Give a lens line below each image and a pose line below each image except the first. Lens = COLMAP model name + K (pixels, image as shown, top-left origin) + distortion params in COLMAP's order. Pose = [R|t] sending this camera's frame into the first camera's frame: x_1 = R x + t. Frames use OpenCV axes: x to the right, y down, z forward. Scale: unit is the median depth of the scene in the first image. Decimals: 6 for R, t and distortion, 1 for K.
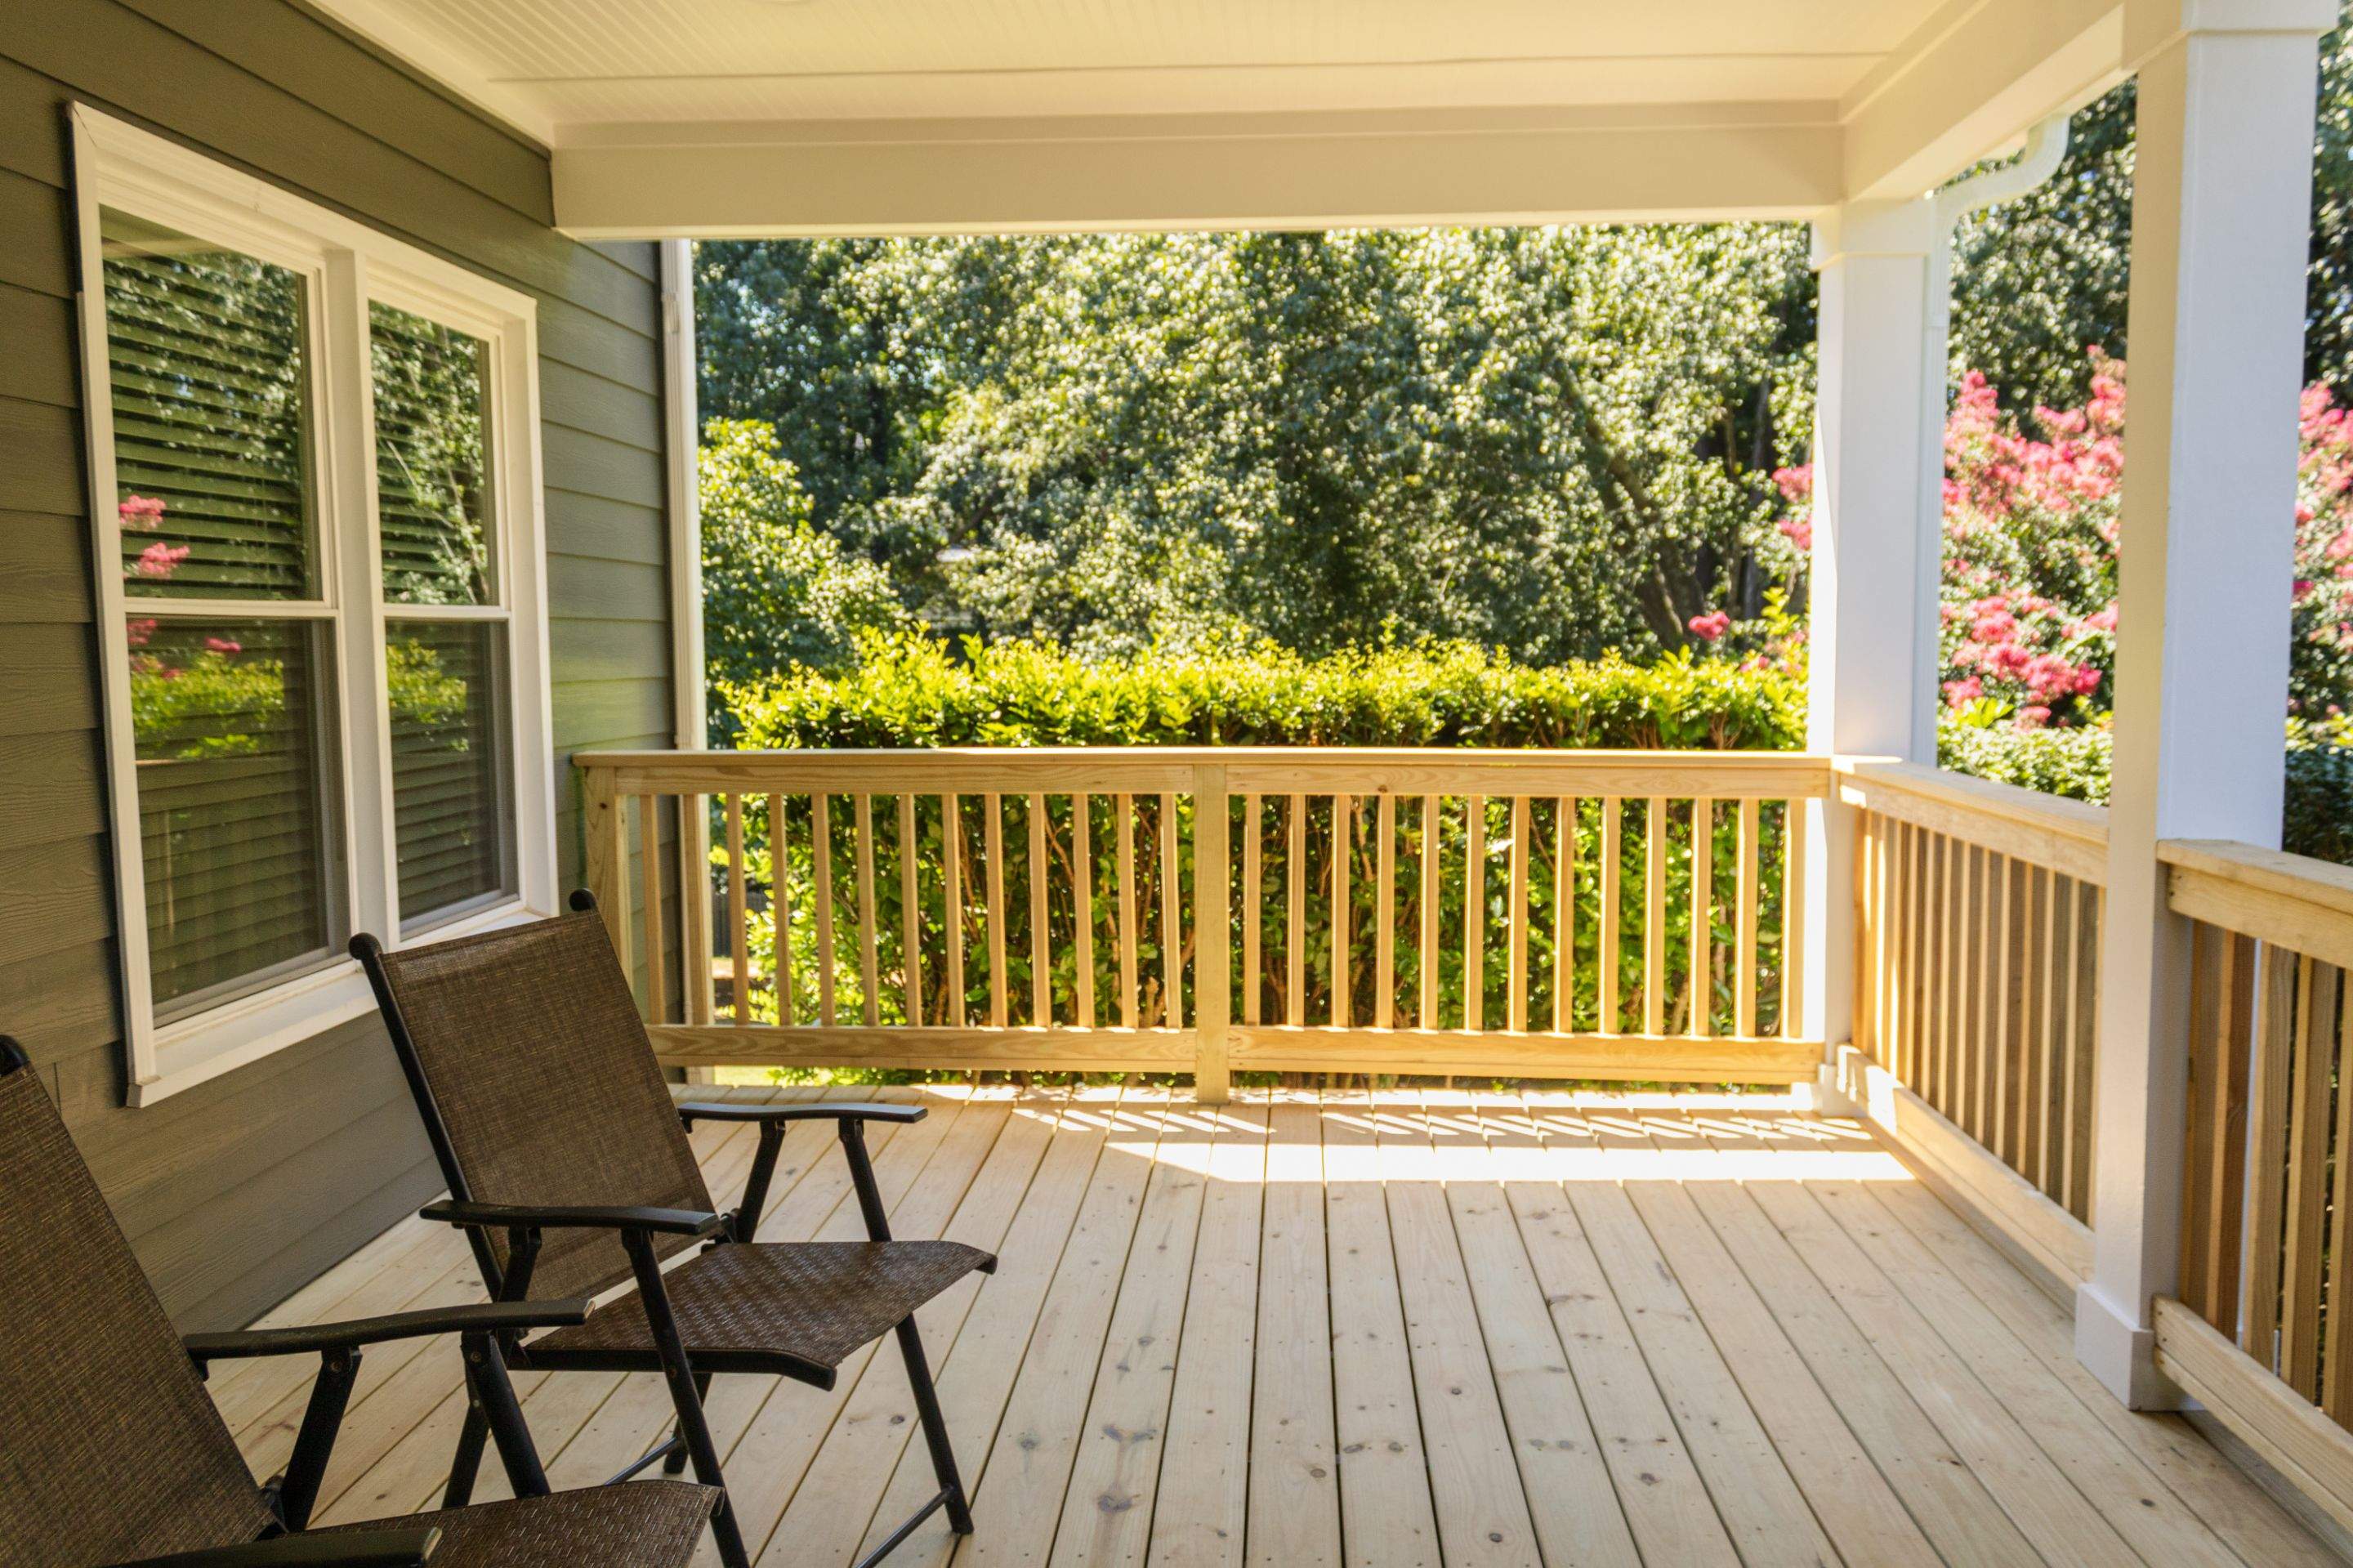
lens RADIAL K [[2008.3, 0, 1178.5], [0, 2008.3, 848.2], [0, 0, 1]] dist [0.004517, 0.000846]
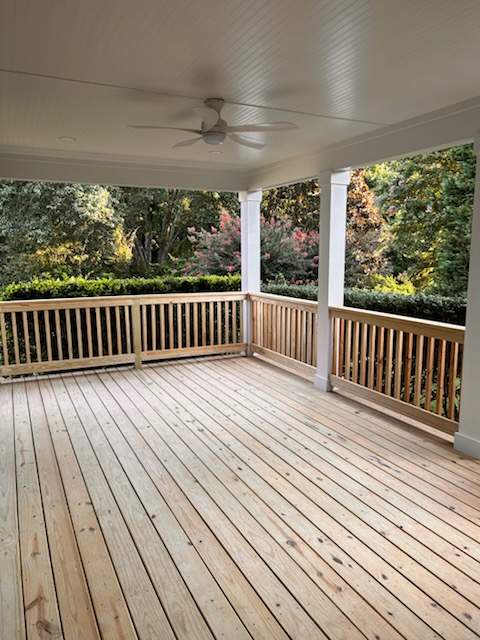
lens RADIAL K [[480.5, 0, 240.0], [0, 480.5, 320.0], [0, 0, 1]] dist [0.058461, -0.076682]
pose [[0.866590, -0.069127, 0.494209, -0.526656], [0.057850, 0.997598, 0.038098, -0.032281], [-0.495655, -0.004425, 0.868508, -0.227377]]
